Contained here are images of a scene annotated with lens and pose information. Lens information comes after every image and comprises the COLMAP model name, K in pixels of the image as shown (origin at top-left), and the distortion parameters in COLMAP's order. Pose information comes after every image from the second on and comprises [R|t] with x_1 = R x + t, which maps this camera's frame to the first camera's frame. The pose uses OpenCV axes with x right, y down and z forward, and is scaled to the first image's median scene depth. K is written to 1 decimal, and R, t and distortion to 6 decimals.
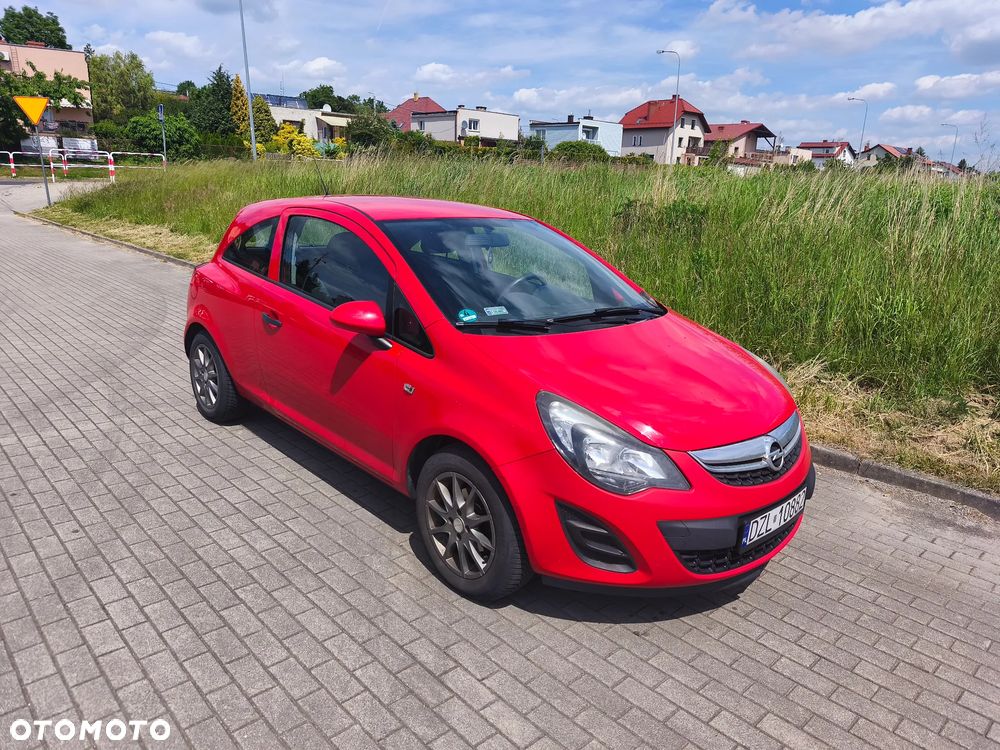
lens RADIAL K [[692.6, 0, 500.1], [0, 692.6, 386.0], [0, 0, 1]] dist [0.007874, -0.018059]
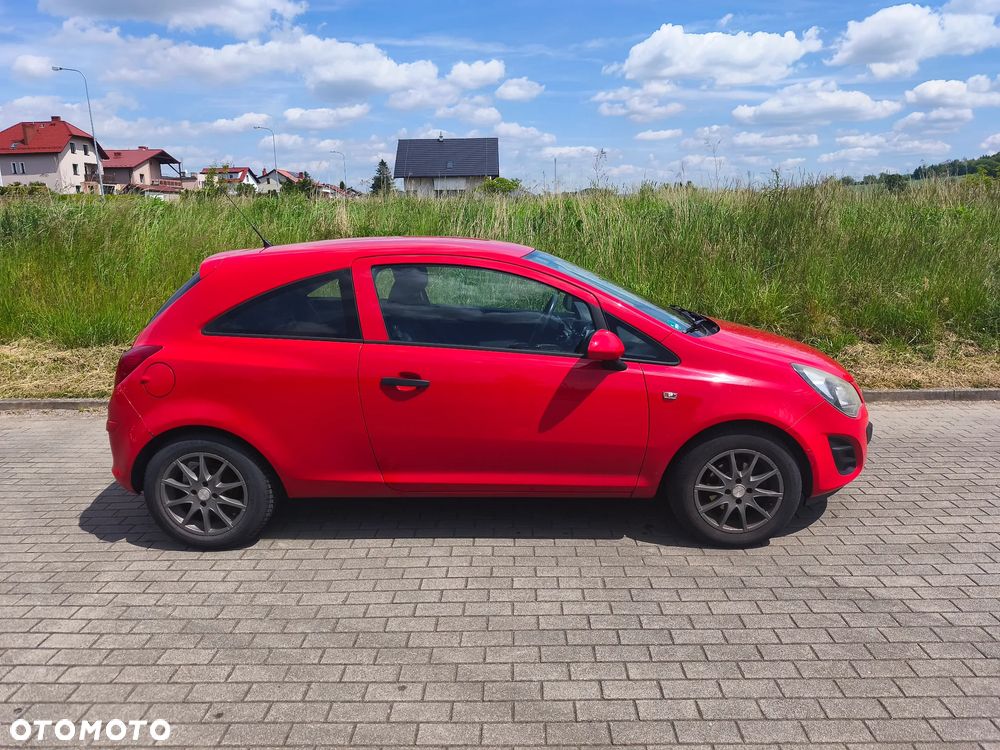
lens RADIAL K [[692.6, 0, 508.4], [0, 692.6, 380.5], [0, 0, 1]] dist [0.007874, -0.018059]
pose [[0.690423, -0.217600, 0.689903, -0.680487], [0.245258, 0.967615, 0.059749, -0.095798], [-0.680562, 0.127952, 0.721432, 0.218286]]
